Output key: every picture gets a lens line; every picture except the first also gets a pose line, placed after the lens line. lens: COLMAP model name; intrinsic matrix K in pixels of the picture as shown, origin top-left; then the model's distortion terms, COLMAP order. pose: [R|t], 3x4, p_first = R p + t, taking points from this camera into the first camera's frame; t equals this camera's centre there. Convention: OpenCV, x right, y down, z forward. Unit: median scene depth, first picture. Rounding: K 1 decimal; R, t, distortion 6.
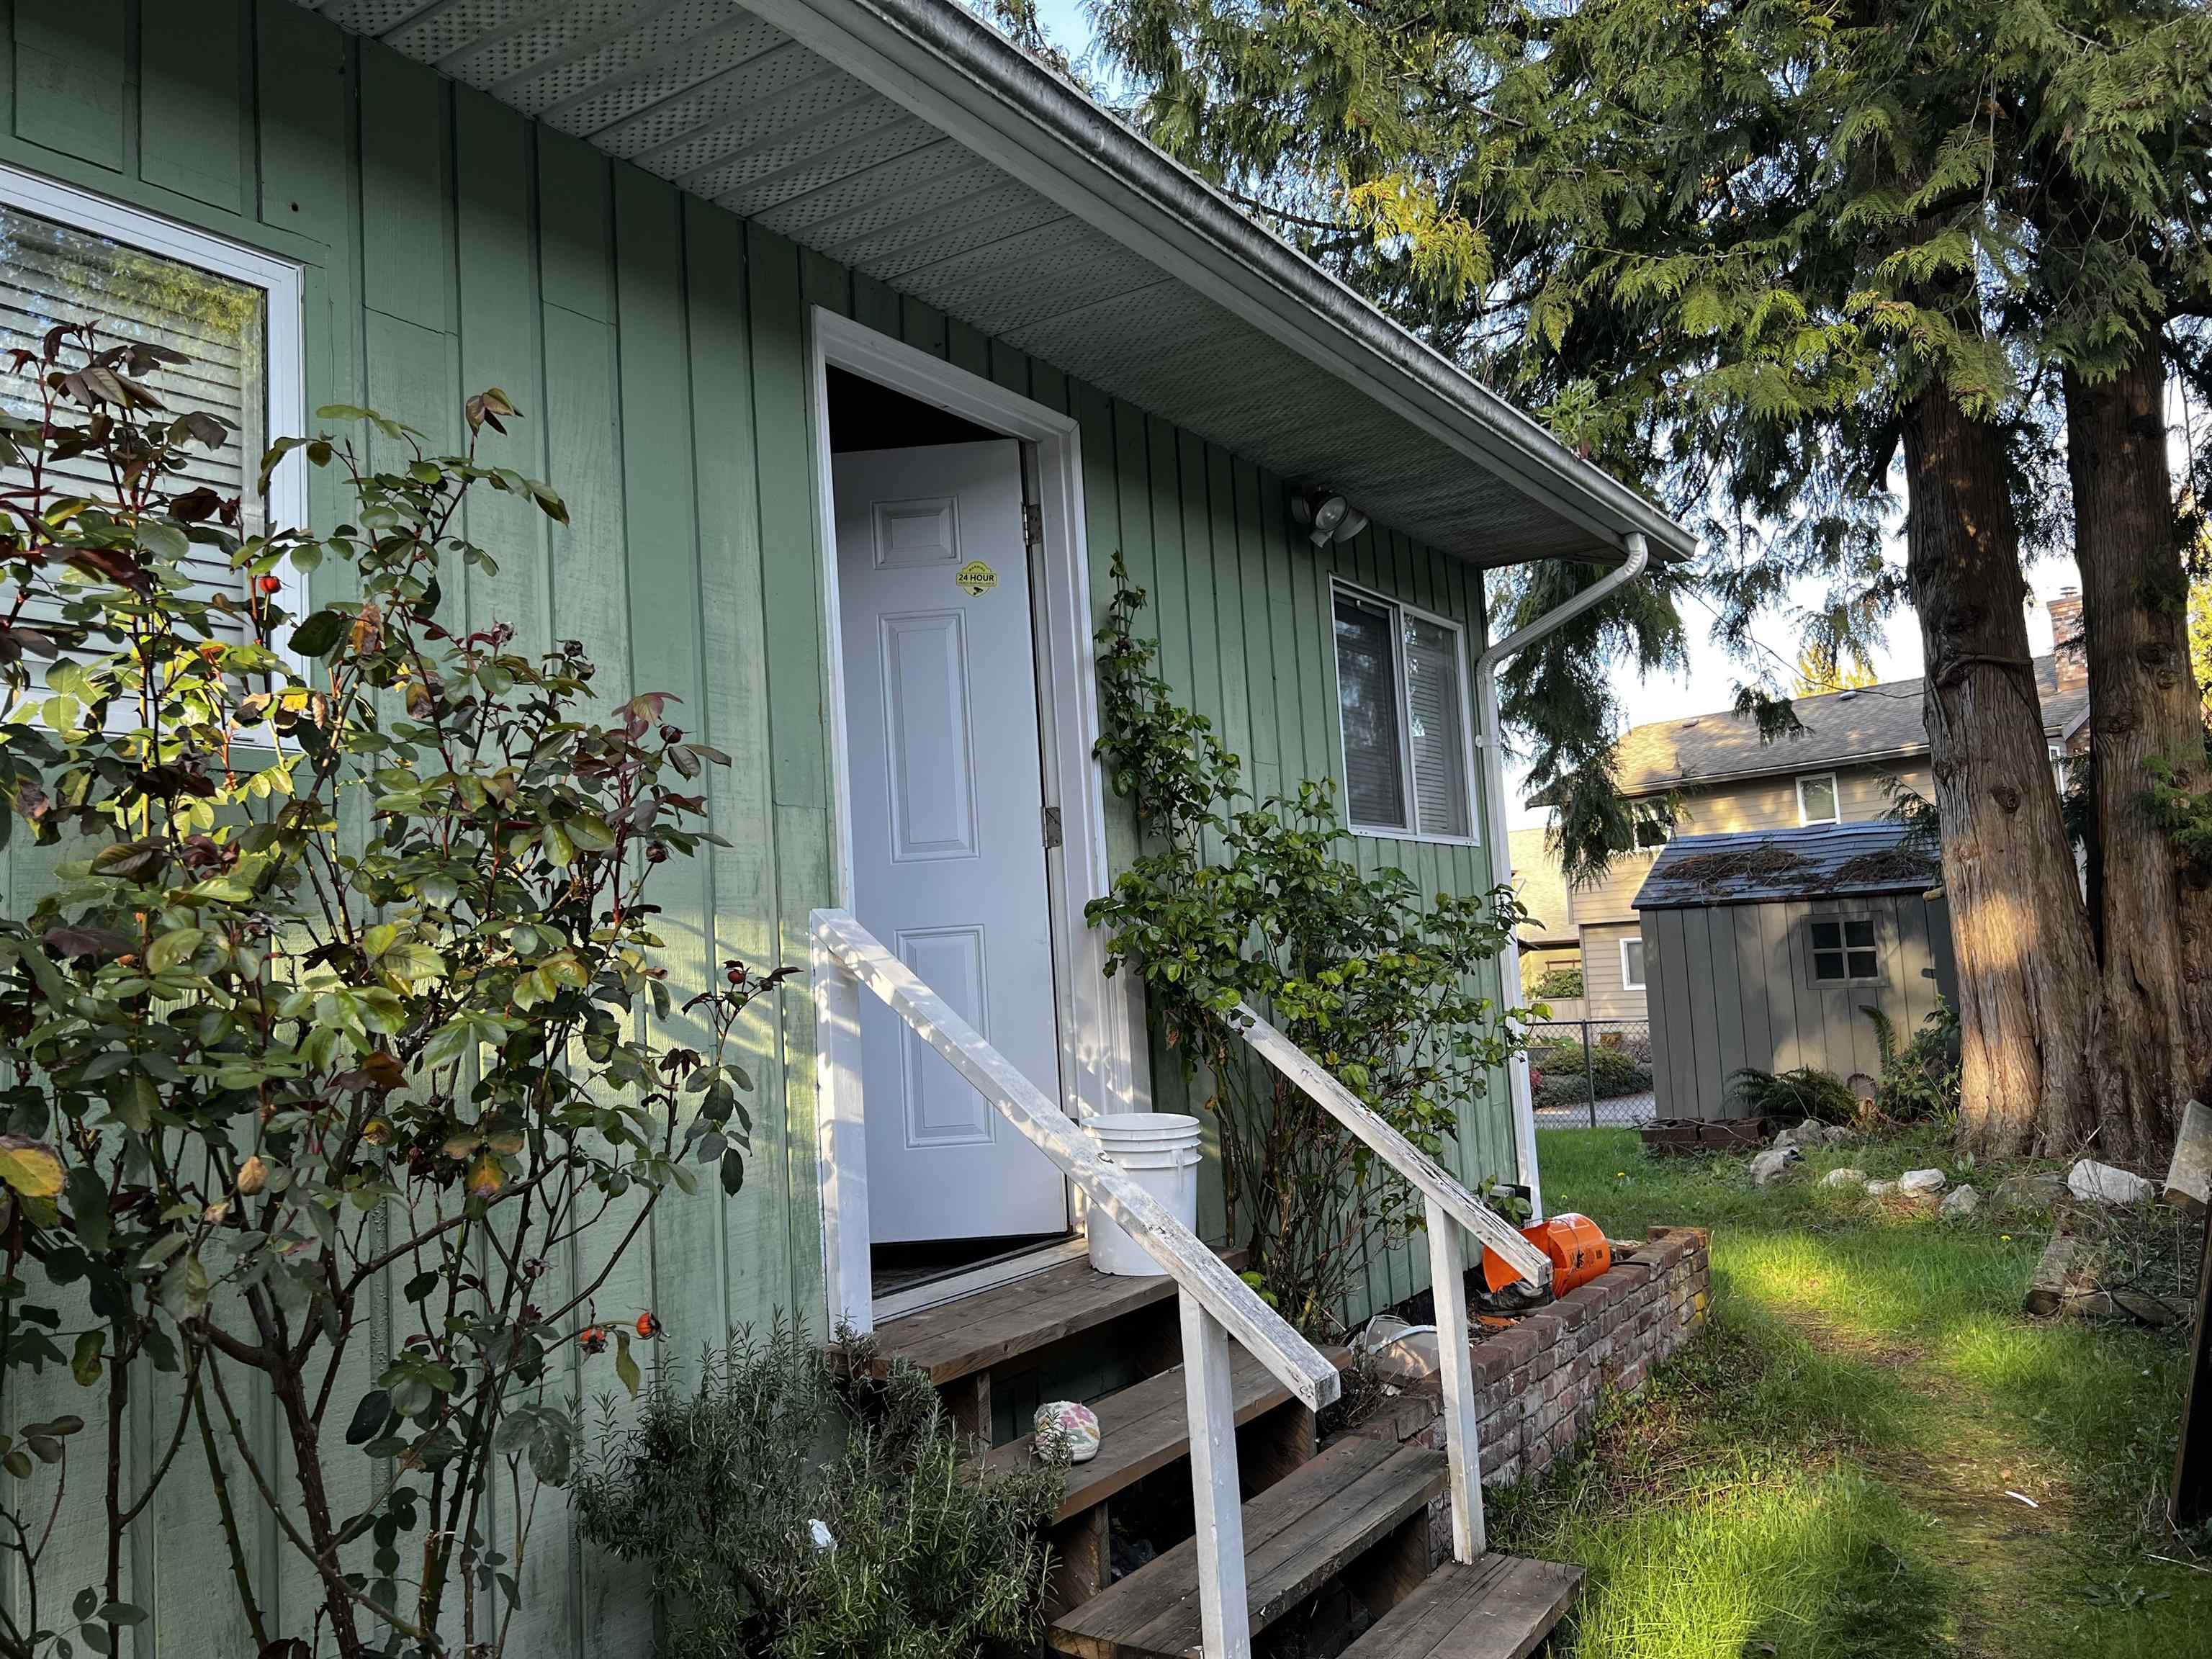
lens RADIAL K [[1668.5, 0, 1106.0], [0, 1668.5, 829.5], [0, 0, 1]] dist [0.090732, -0.091084]
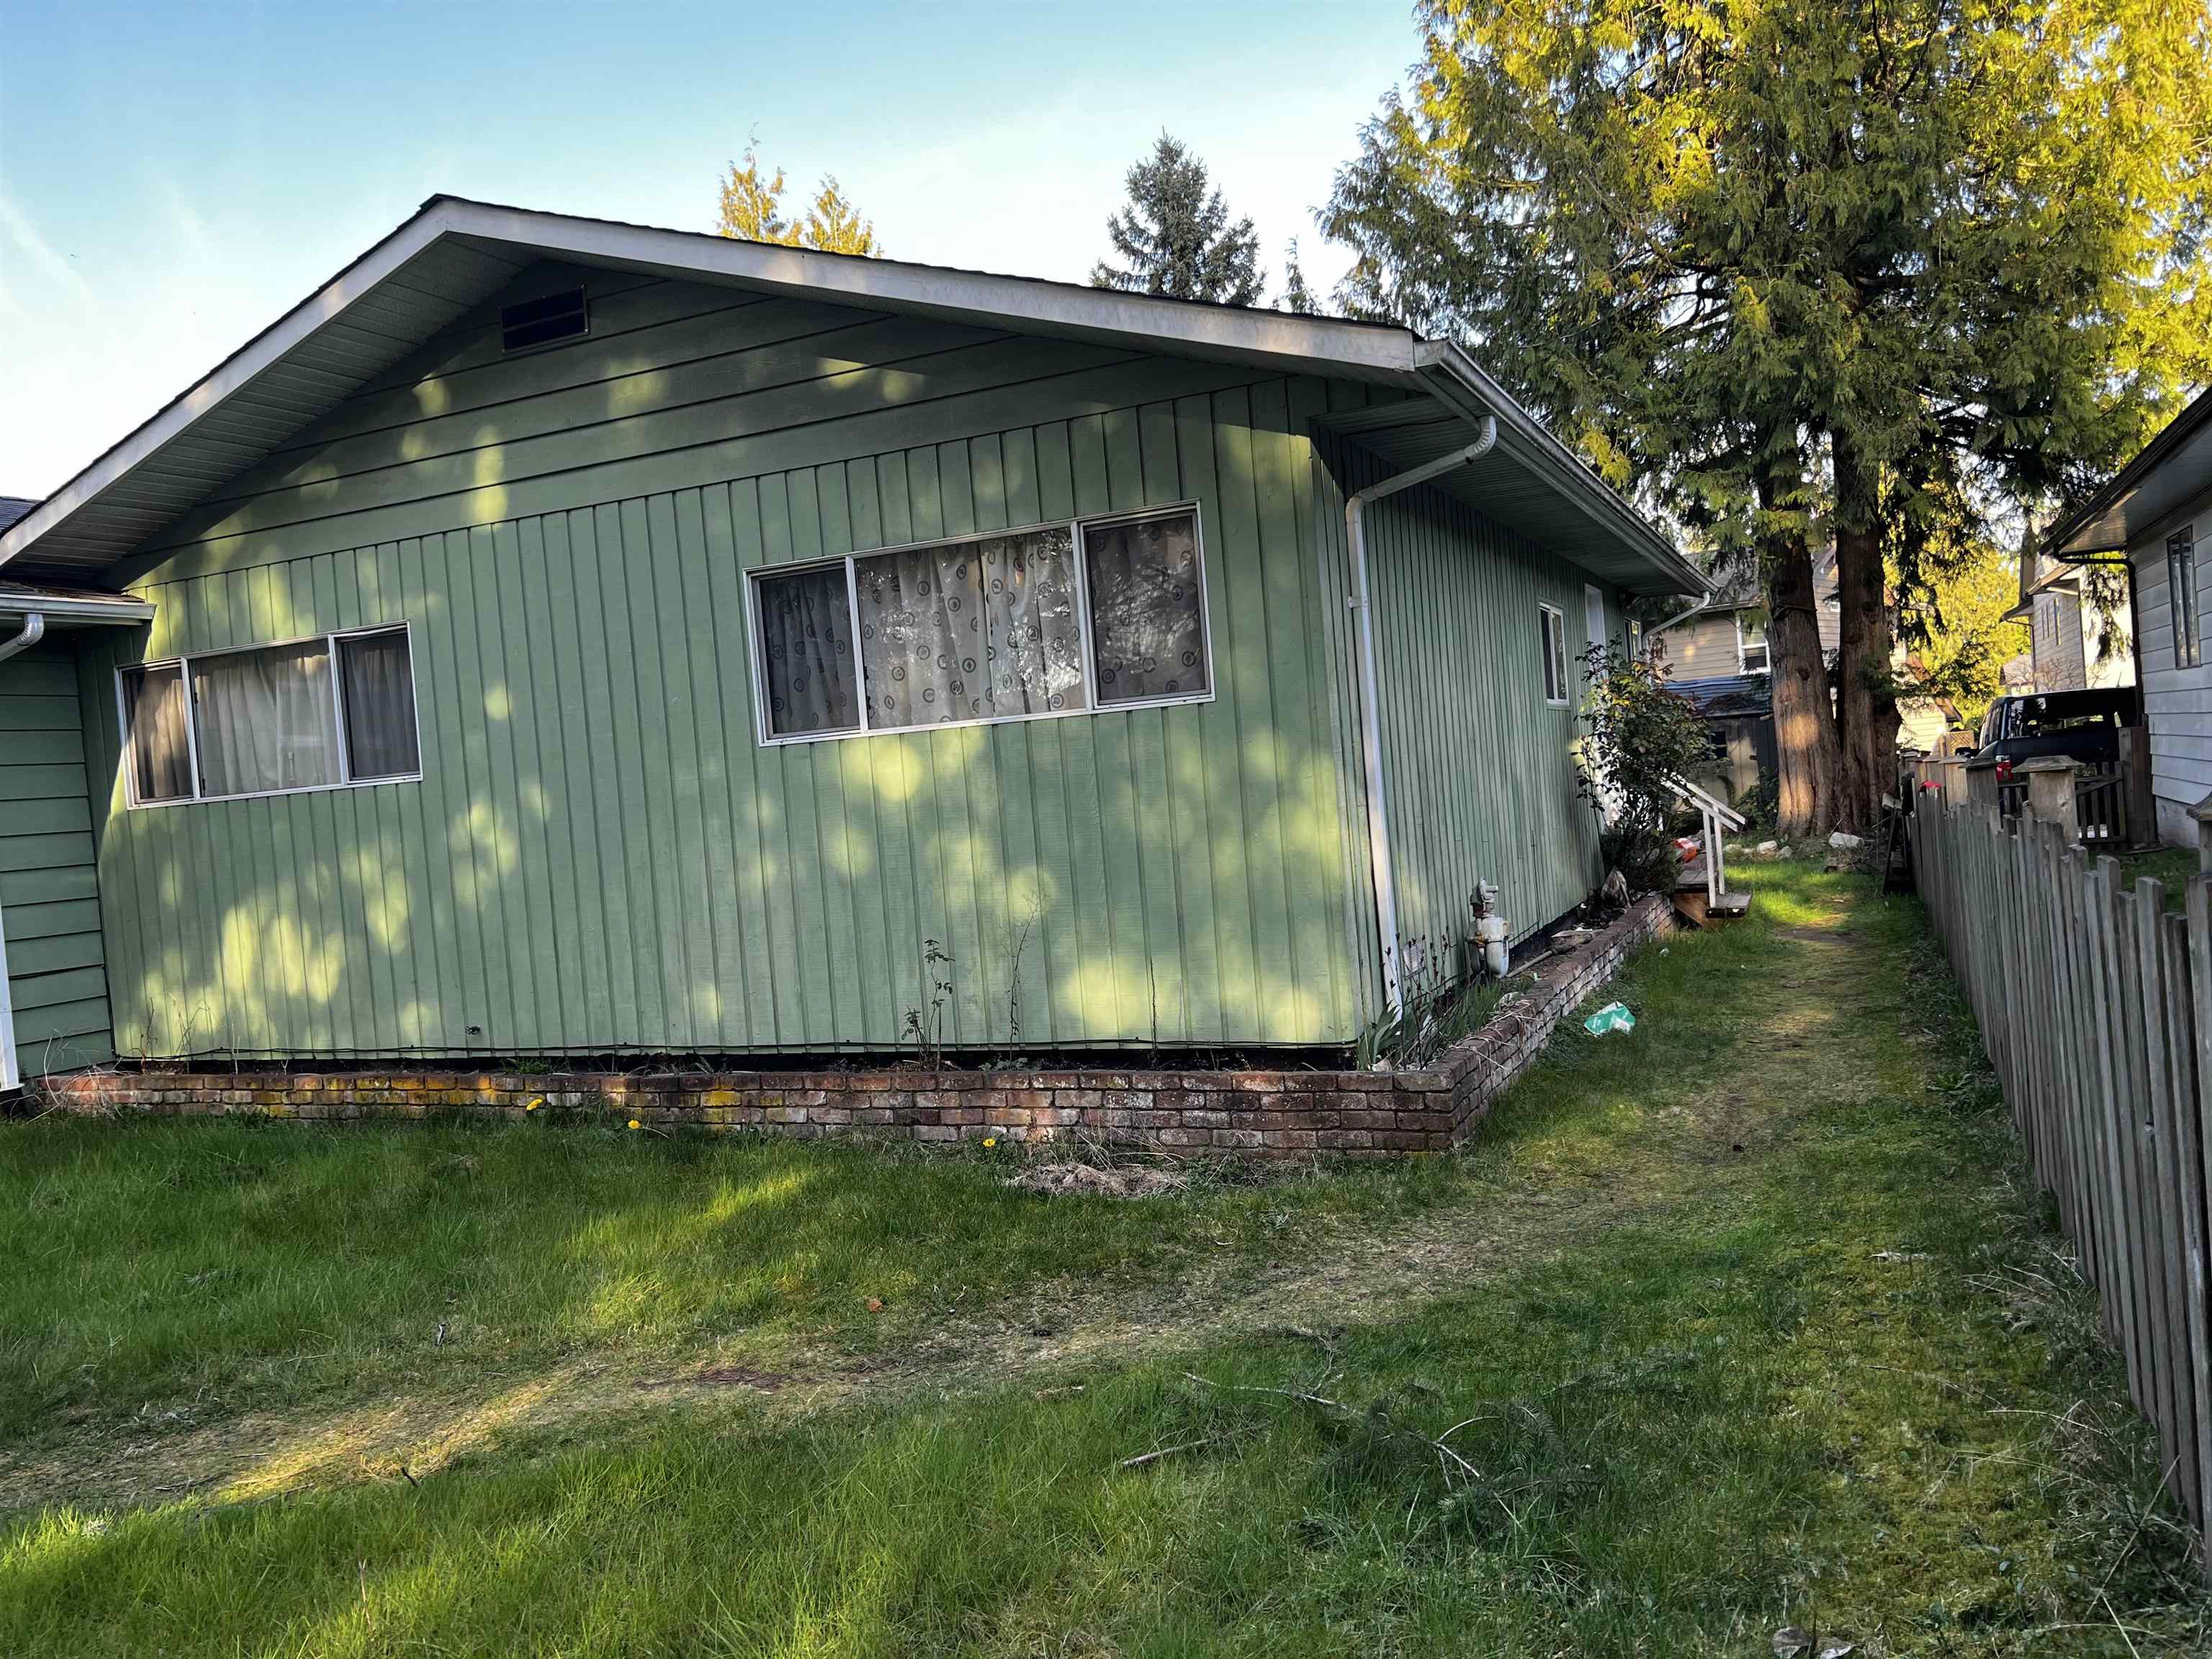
lens RADIAL K [[1668.5, 0, 1106.0], [0, 1668.5, 829.5], [0, 0, 1]] dist [0.090732, -0.091084]
pose [[0.990191, -0.036806, 0.134784, -0.661140], [0.021218, 0.993103, 0.115308, -0.090695], [-0.138098, -0.111317, 0.984143, -1.040598]]
